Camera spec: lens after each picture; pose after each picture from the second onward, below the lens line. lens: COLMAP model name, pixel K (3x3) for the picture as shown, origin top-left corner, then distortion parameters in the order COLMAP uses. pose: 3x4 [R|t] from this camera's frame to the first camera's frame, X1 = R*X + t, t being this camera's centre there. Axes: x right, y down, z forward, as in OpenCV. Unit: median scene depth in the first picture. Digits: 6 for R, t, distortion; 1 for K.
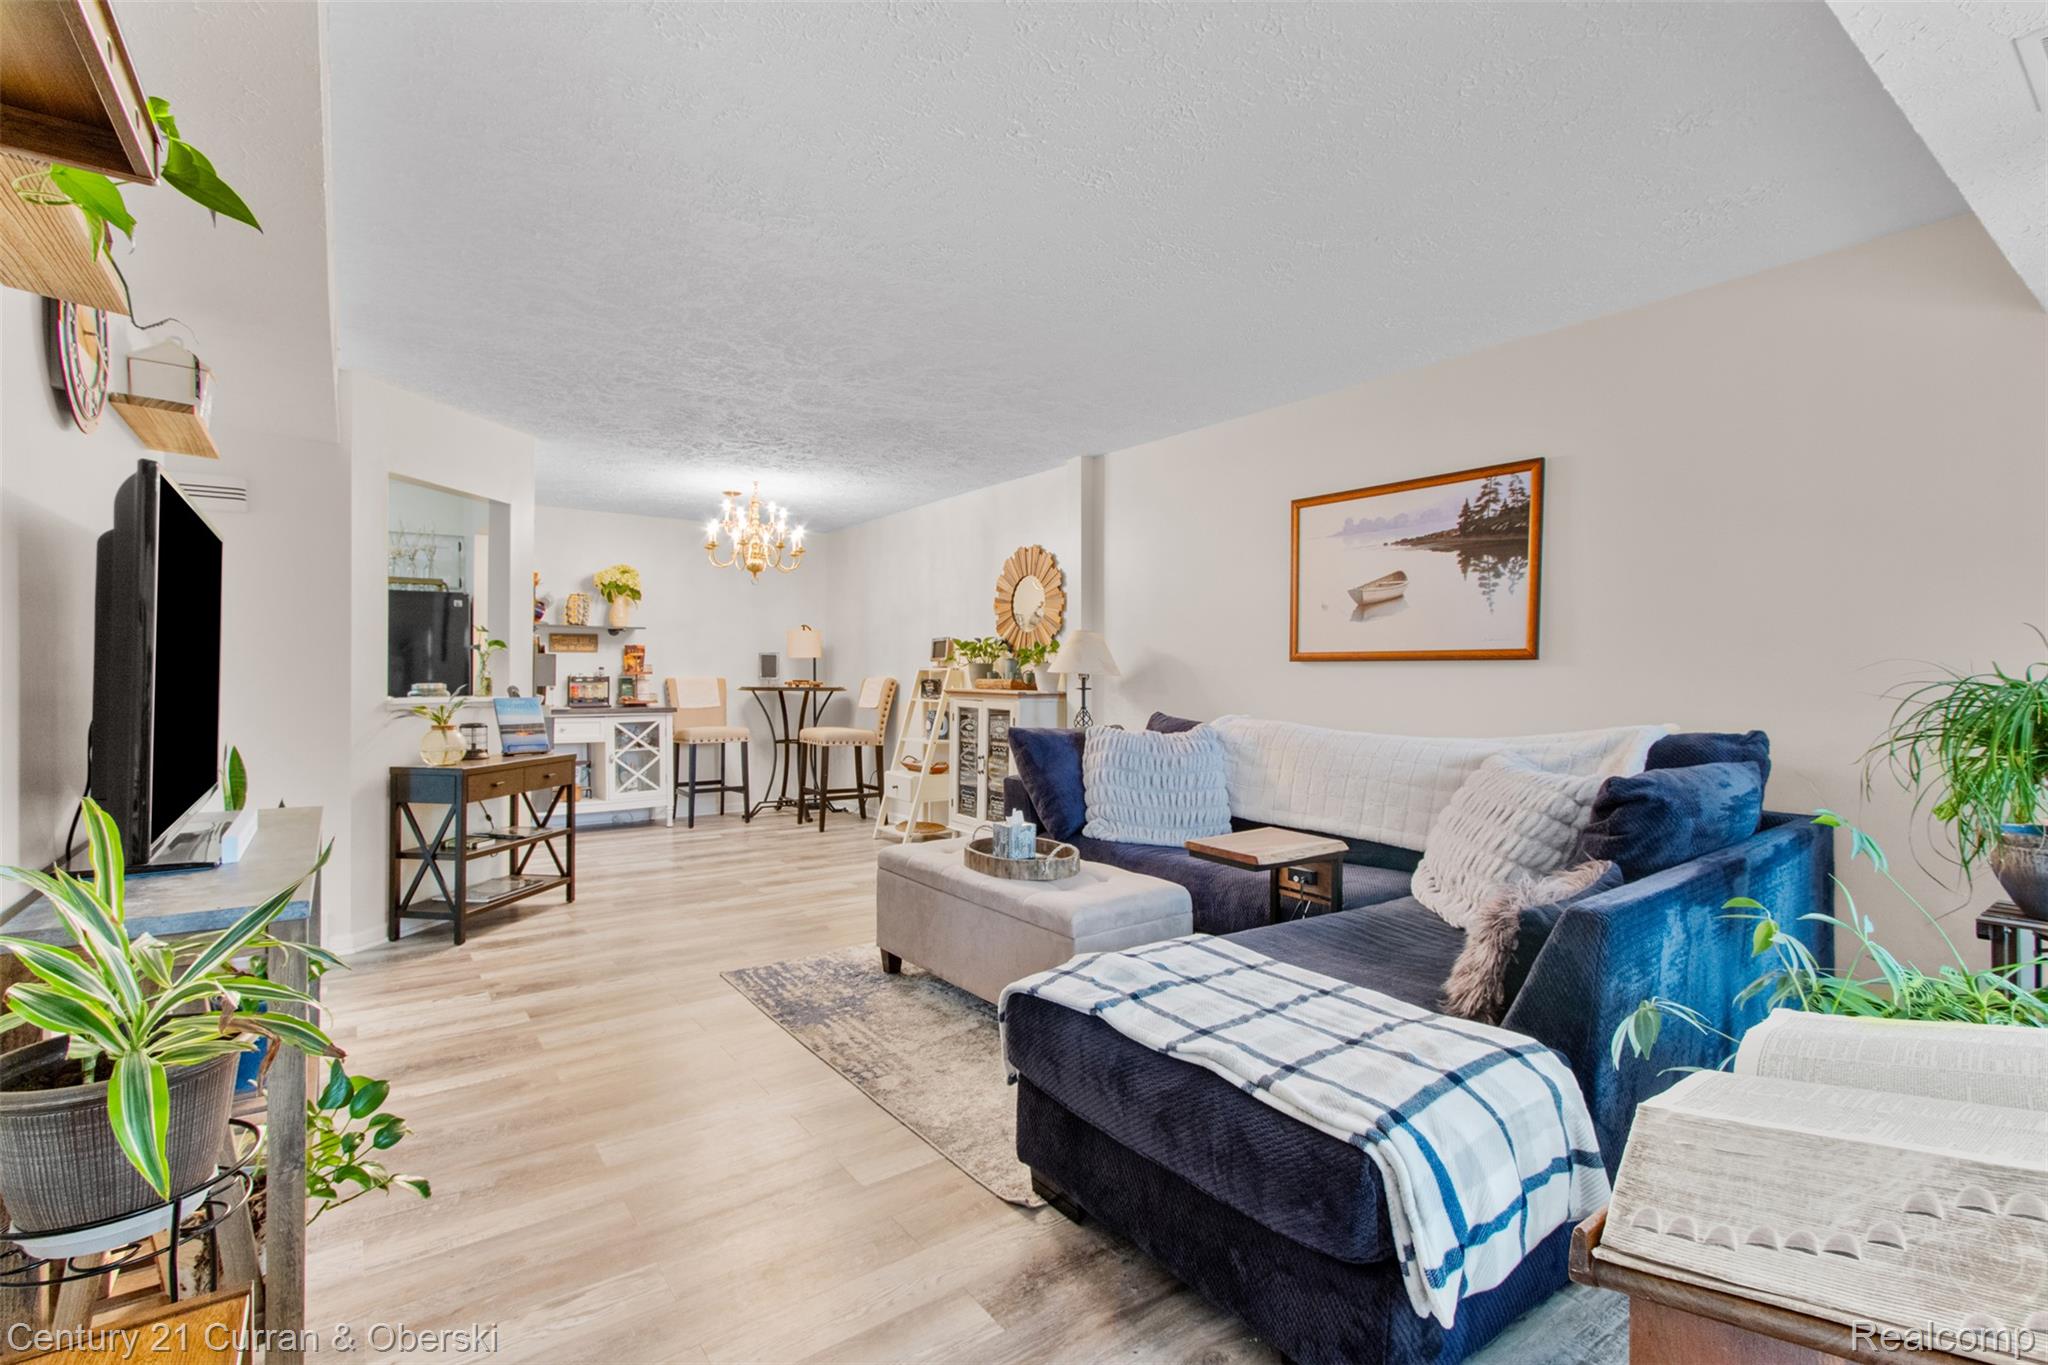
lens RADIAL K [[936.3, 0, 1022.9], [0, 936.3, 661.5], [0, 0, 1]] dist [0.005140, -0.002429]
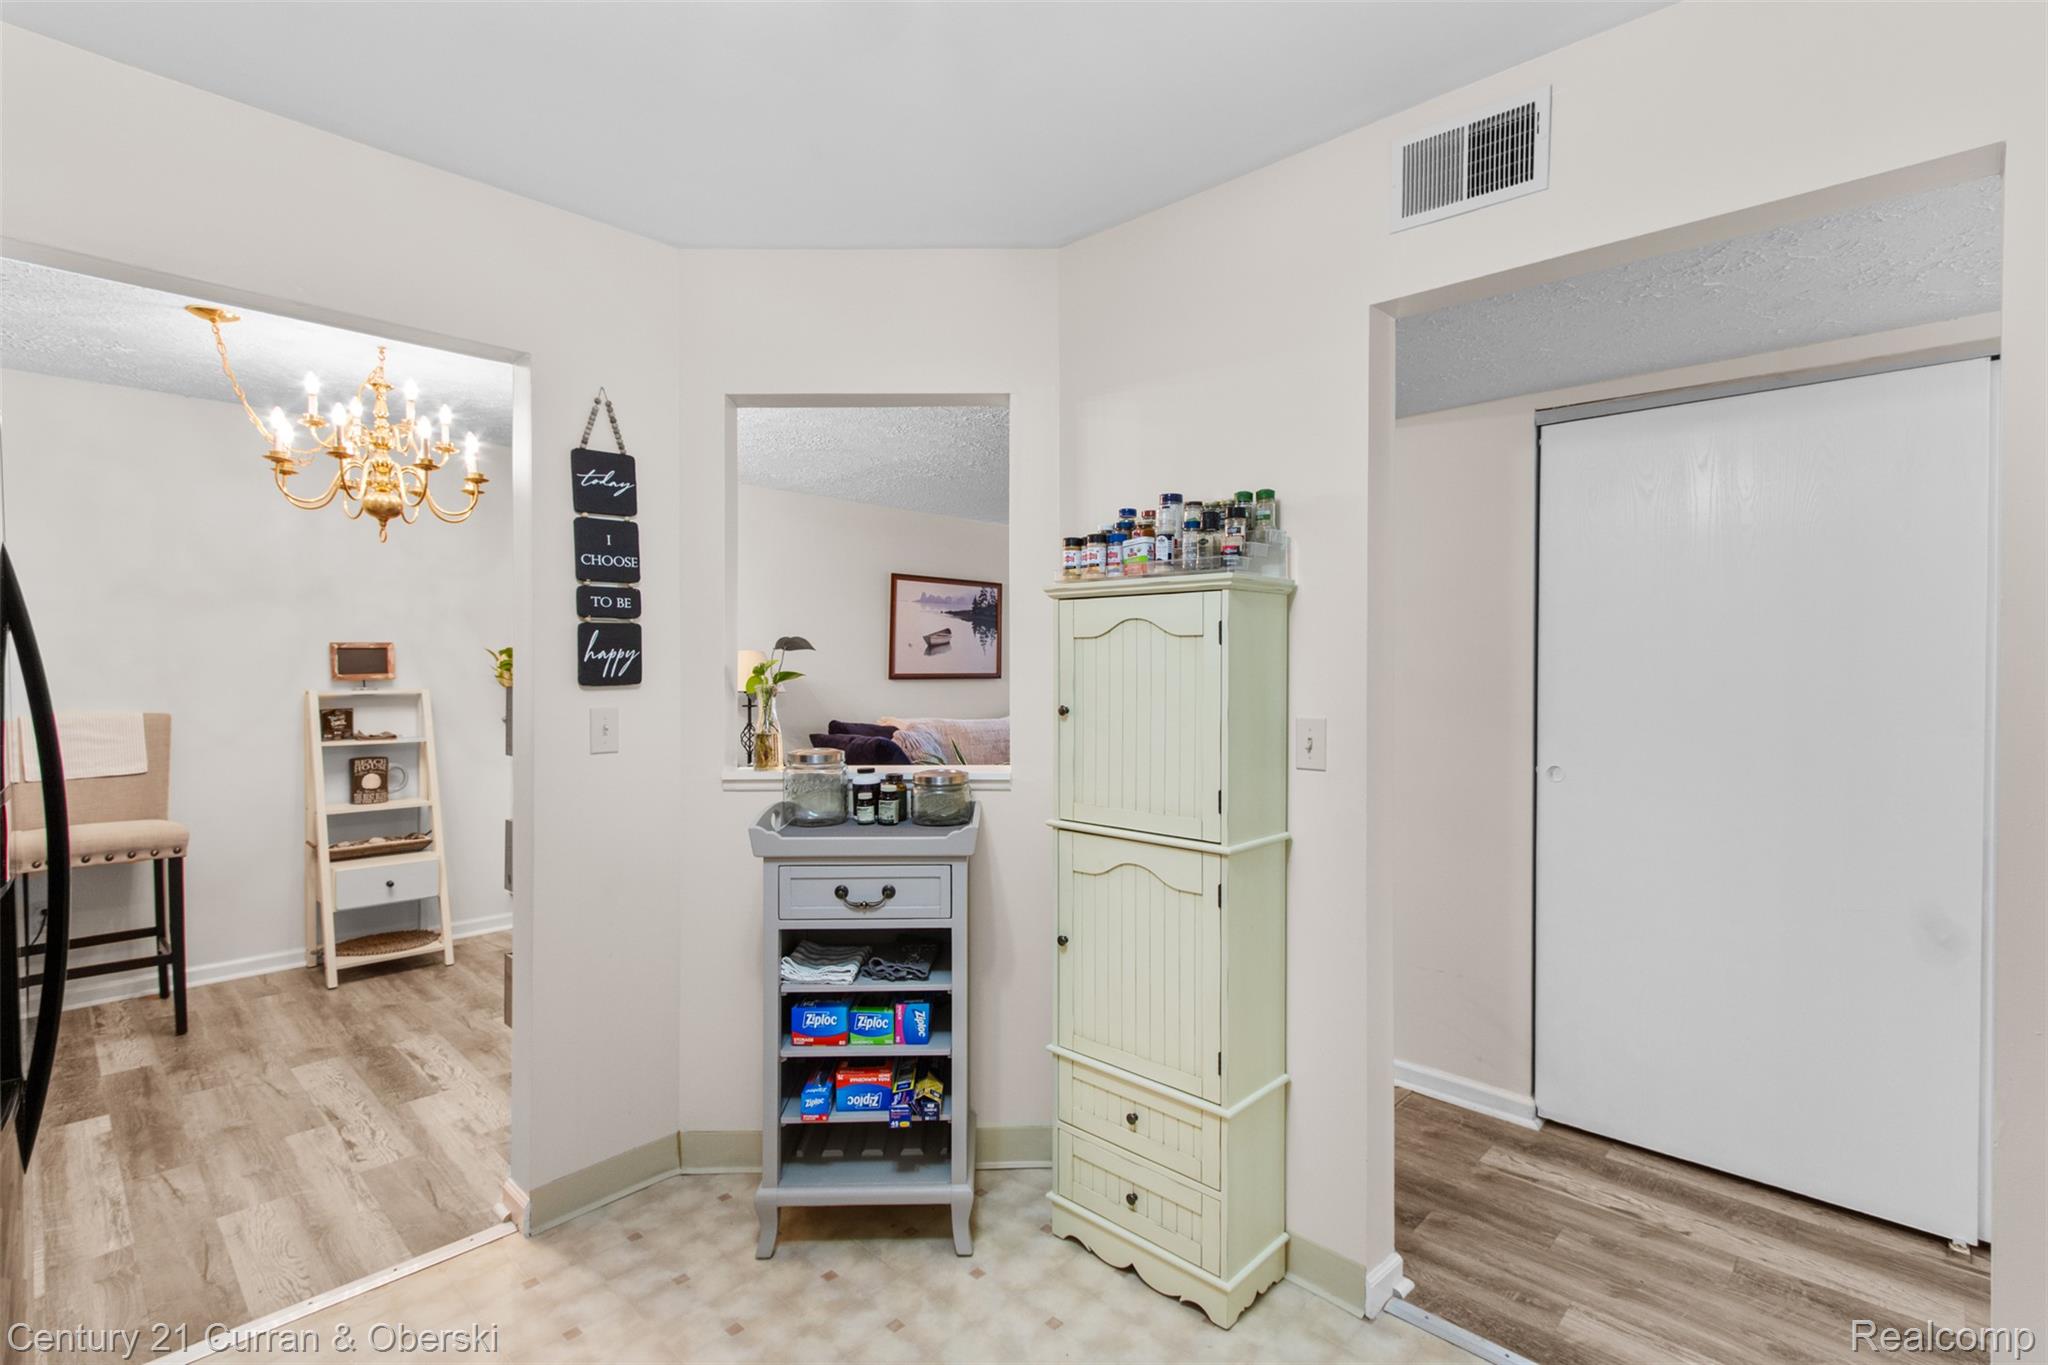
lens RADIAL K [[936.3, 0, 1043.1], [0, 936.3, 676.3], [0, 0, 1]] dist [0.005140, -0.002429]
pose [[-0.191855, -0.014376, 0.981318, -1.073076], [-0.012923, 0.999843, 0.012121, -0.022734], [-0.981338, -0.010356, -0.192010, 0.901082]]
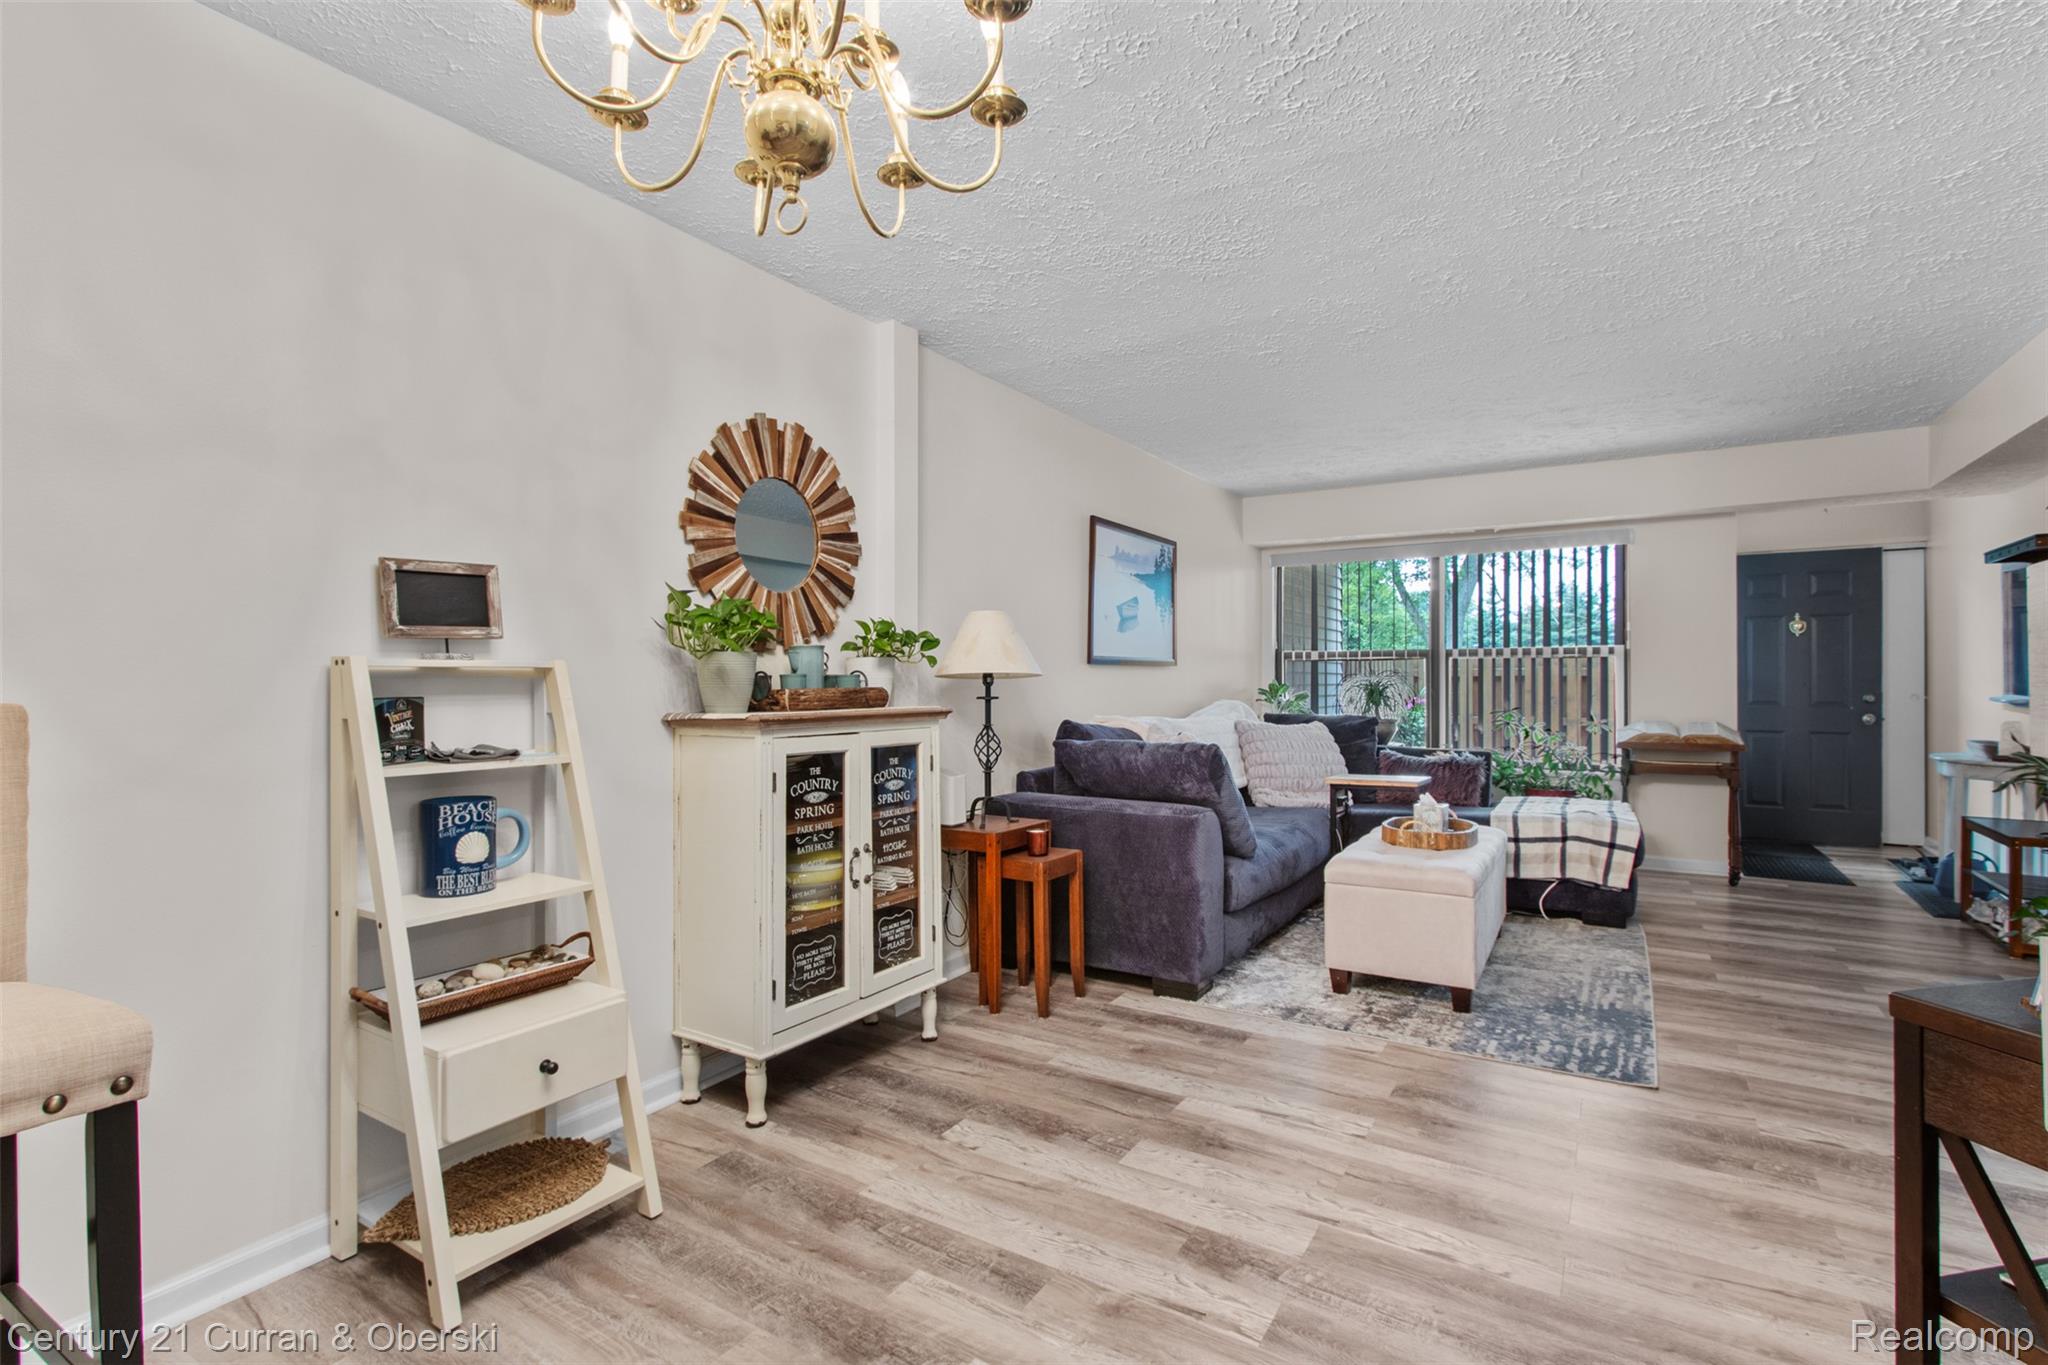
lens RADIAL K [[936.3, 0, 1029.8], [0, 936.3, 680.5], [0, 0, 1]] dist [0.005140, -0.002429]
pose [[-0.362118, -0.005454, 0.932116, -0.598853], [-0.006762, 0.999972, 0.003224, 0.014252], [-0.932108, -0.005136, -0.362145, 1.251699]]
